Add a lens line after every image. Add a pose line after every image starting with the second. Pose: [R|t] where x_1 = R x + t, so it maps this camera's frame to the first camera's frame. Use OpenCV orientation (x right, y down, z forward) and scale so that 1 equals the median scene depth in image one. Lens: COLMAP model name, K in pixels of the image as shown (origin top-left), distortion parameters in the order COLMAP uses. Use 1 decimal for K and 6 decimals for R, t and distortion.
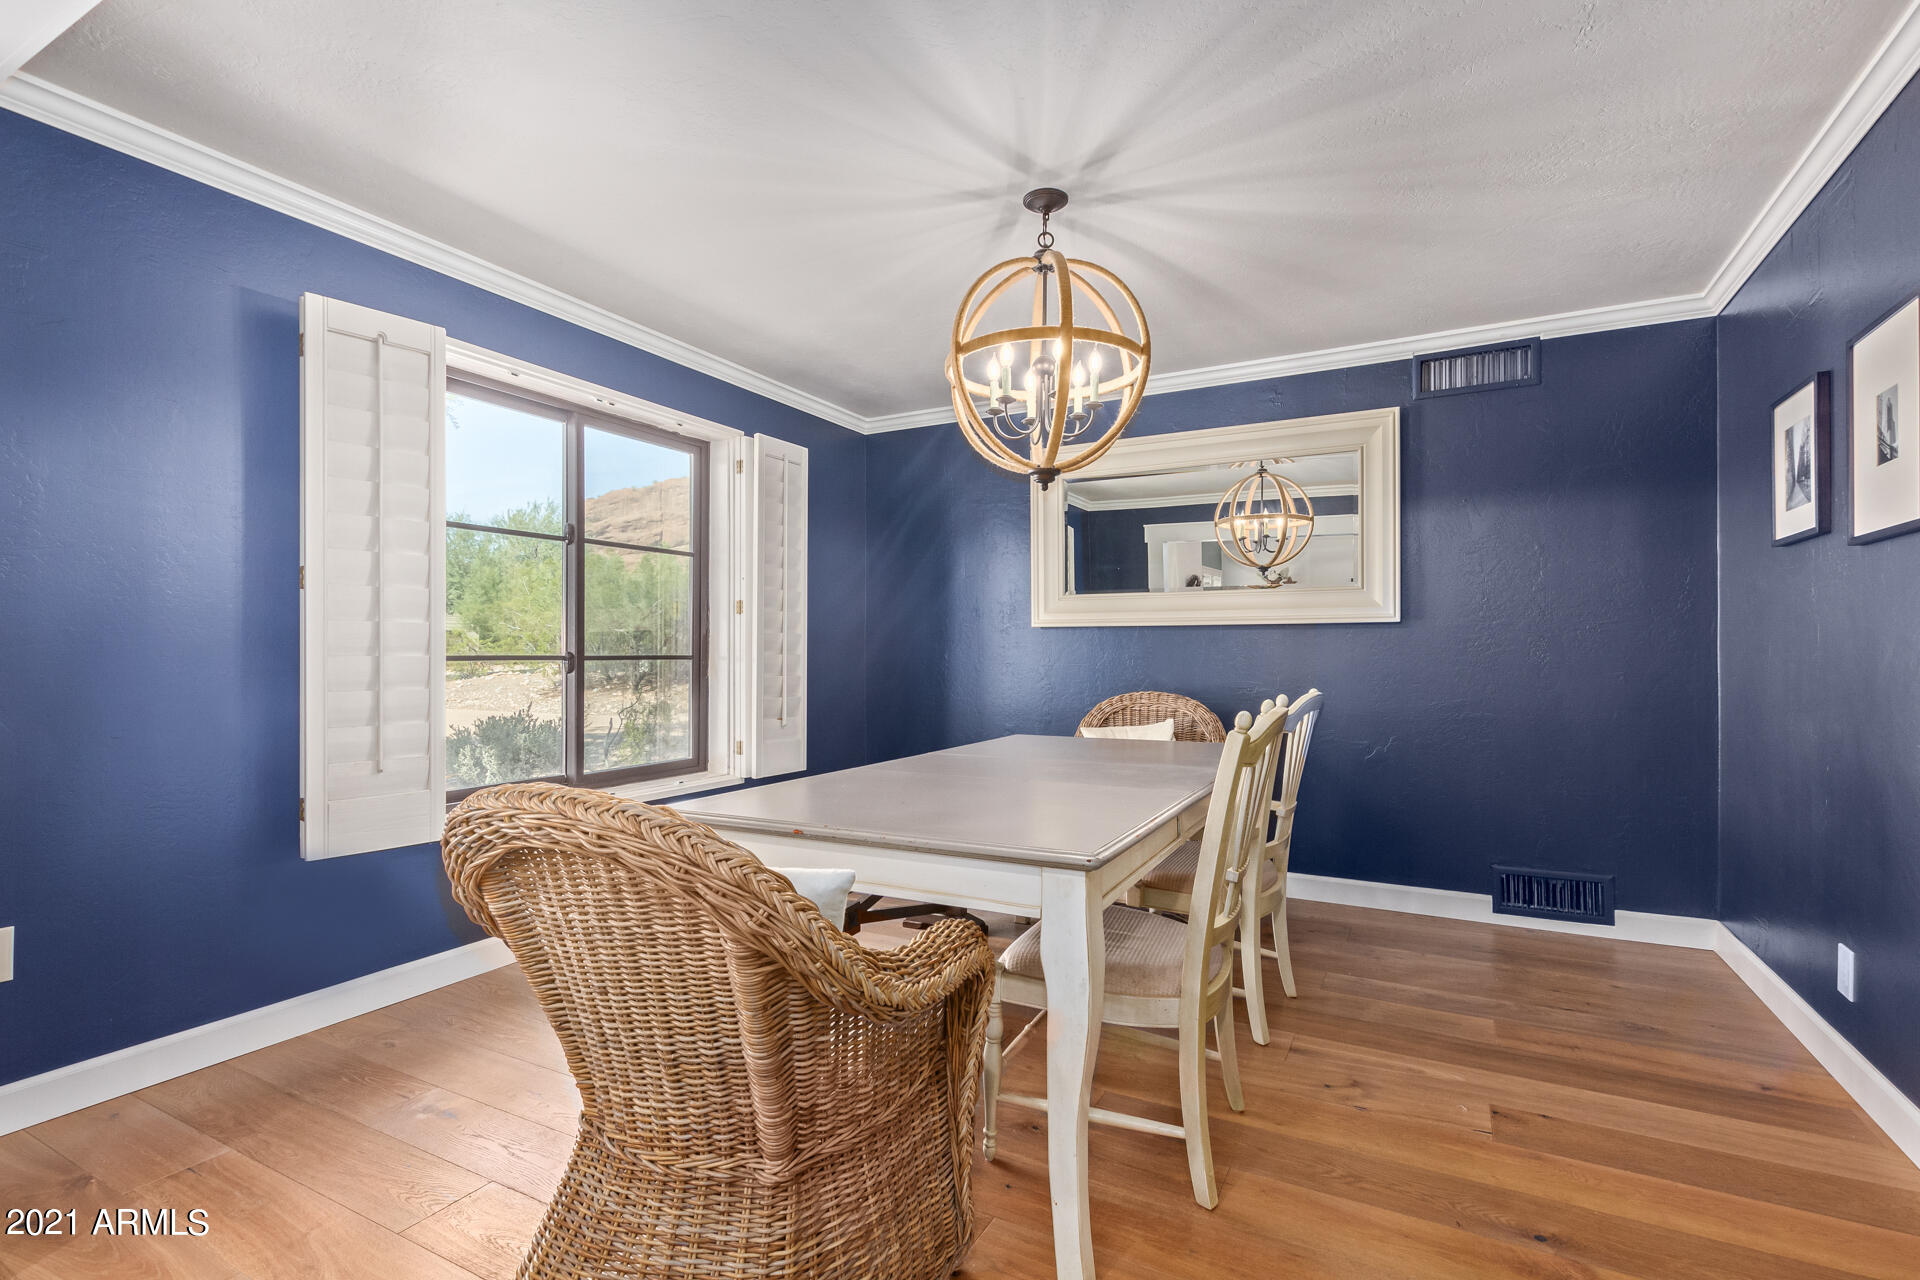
lens RADIAL K [[889.1, 0, 954.3], [0, 889.1, 643.6], [0, 0, 1]] dist [-0.003364, -0.001210]
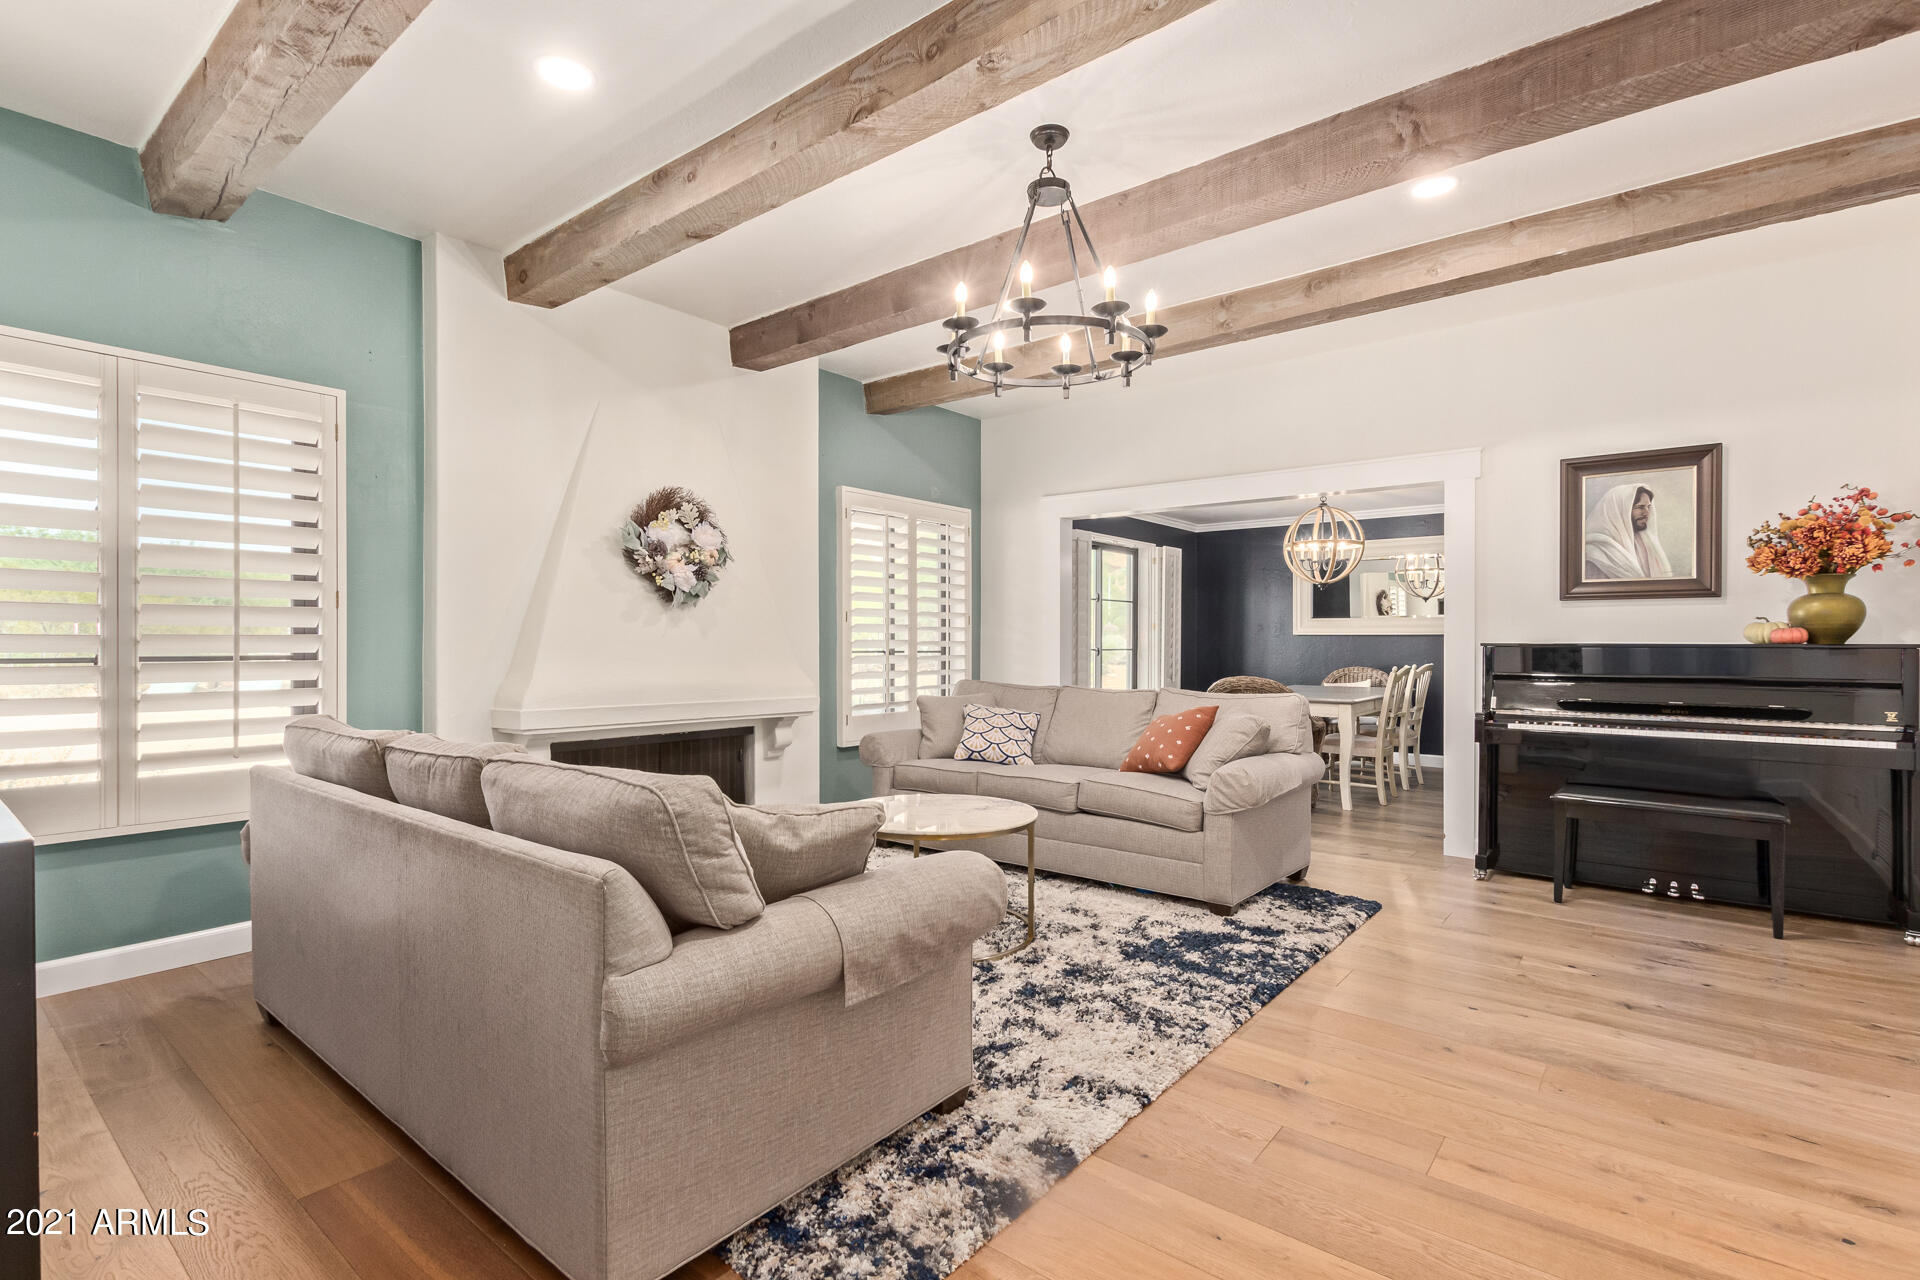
lens RADIAL K [[889.1, 0, 954.3], [0, 889.1, 643.6], [0, 0, 1]] dist [-0.003364, -0.001210]
pose [[0.982593, 0.002189, -0.185756, -0.316216], [-0.000472, 0.999957, 0.009288, -0.019334], [0.185769, -0.009038, 0.982552, -1.193118]]
